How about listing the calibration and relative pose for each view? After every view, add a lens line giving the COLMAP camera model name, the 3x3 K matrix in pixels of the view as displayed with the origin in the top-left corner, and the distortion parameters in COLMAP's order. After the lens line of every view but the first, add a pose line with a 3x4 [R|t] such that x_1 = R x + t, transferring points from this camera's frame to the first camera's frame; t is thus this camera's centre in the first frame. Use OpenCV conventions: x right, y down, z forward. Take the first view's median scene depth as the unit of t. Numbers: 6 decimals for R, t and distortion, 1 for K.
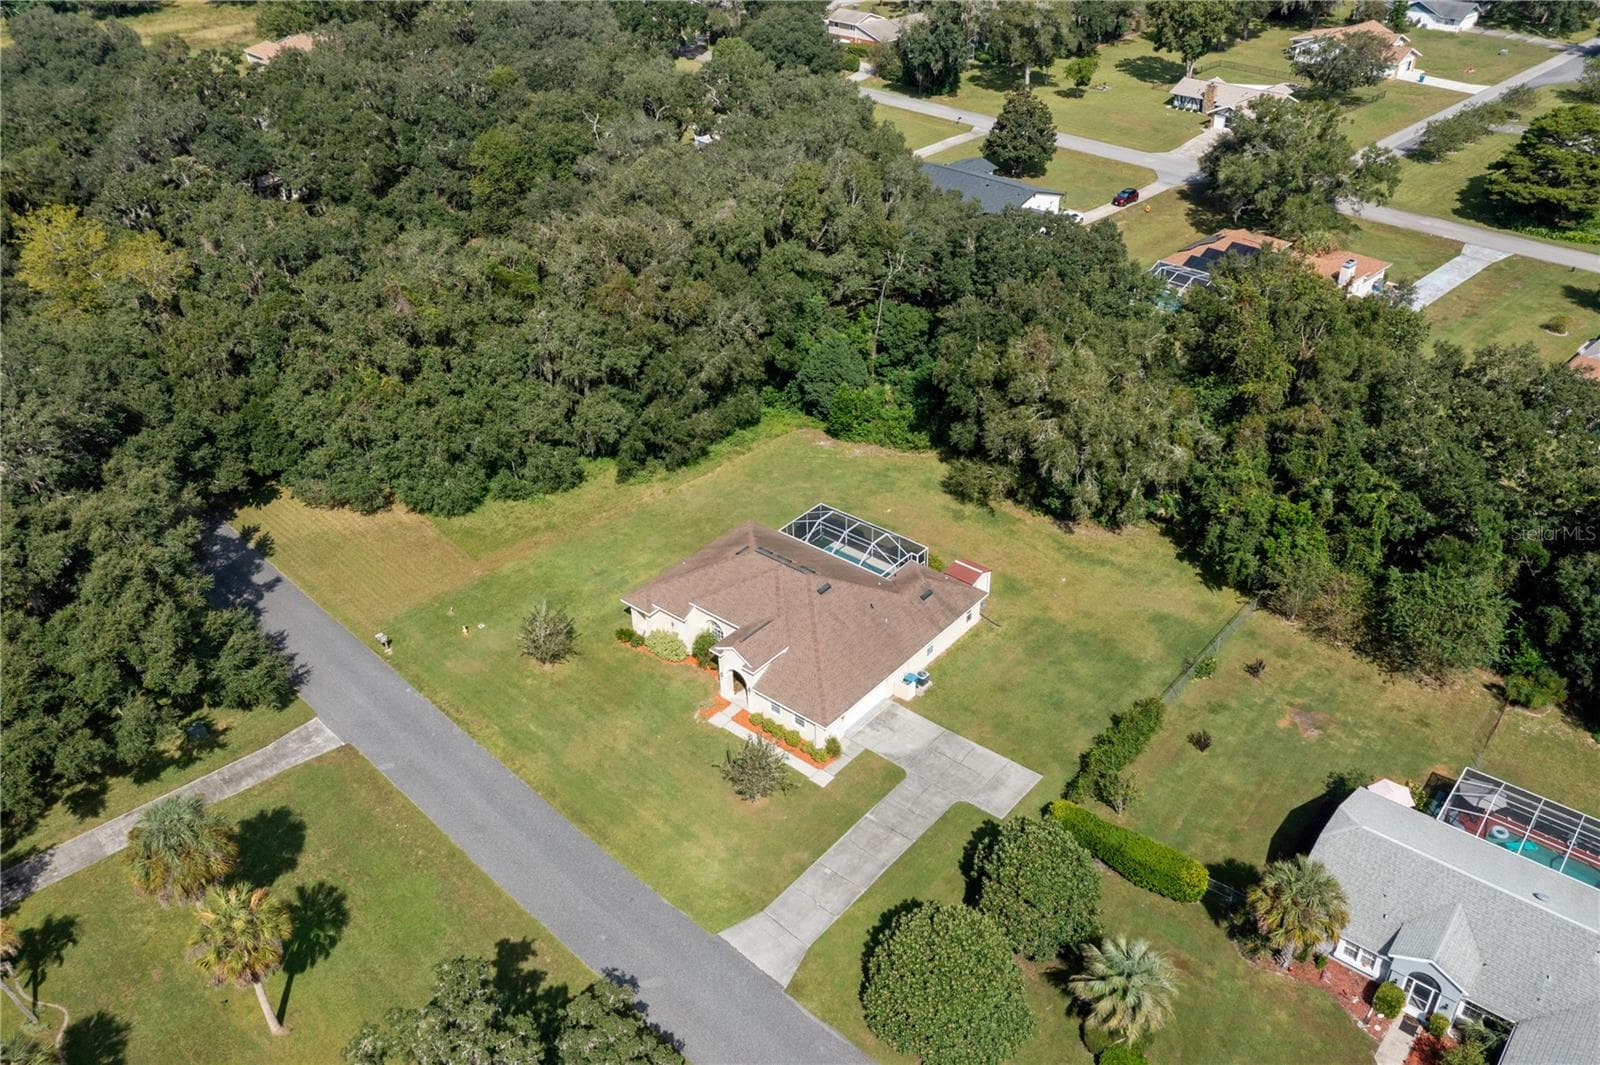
lens RADIAL K [[1256.7, 0, 800.0], [0, 1256.7, 532.5], [0, 0, 1]] dist [0.002454, -0.000461]
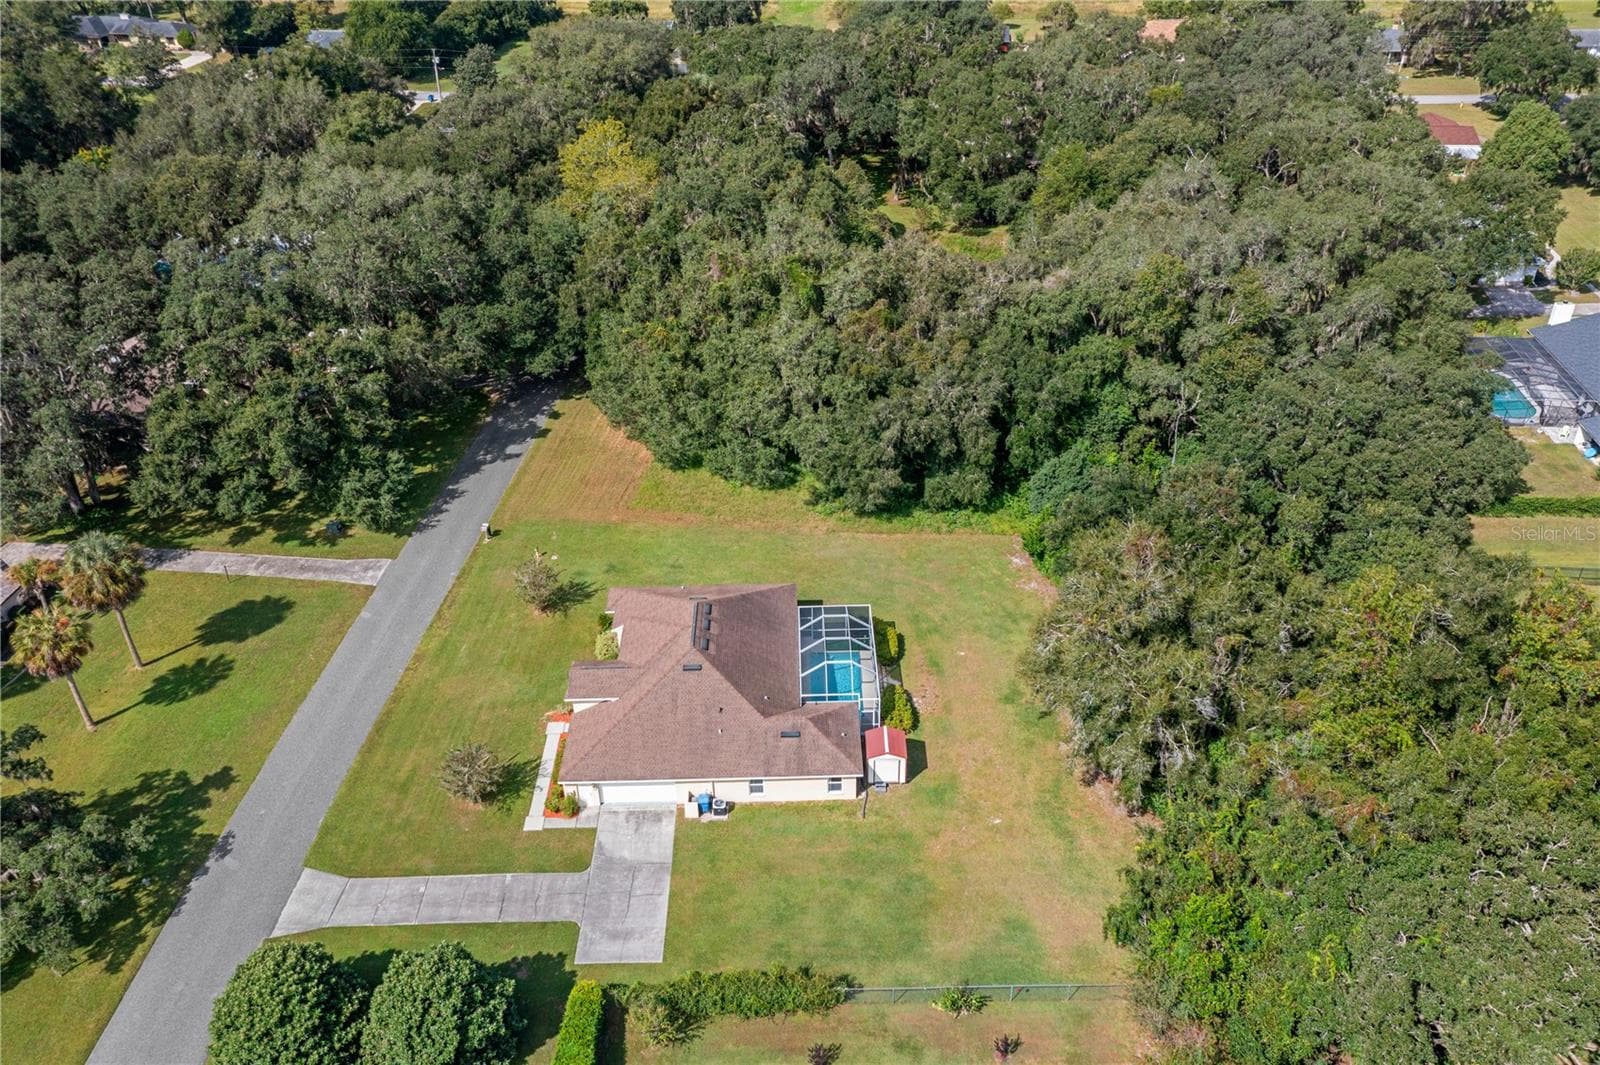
lens RADIAL K [[1256.7, 0, 800.0], [0, 1256.7, 532.5], [0, 0, 1]] dist [0.002454, -0.000461]
pose [[0.657394, 0.414255, -0.629465, 0.666276], [-0.403041, 0.899106, 0.170783, -0.256515], [0.636703, 0.141429, 0.758029, 0.345320]]
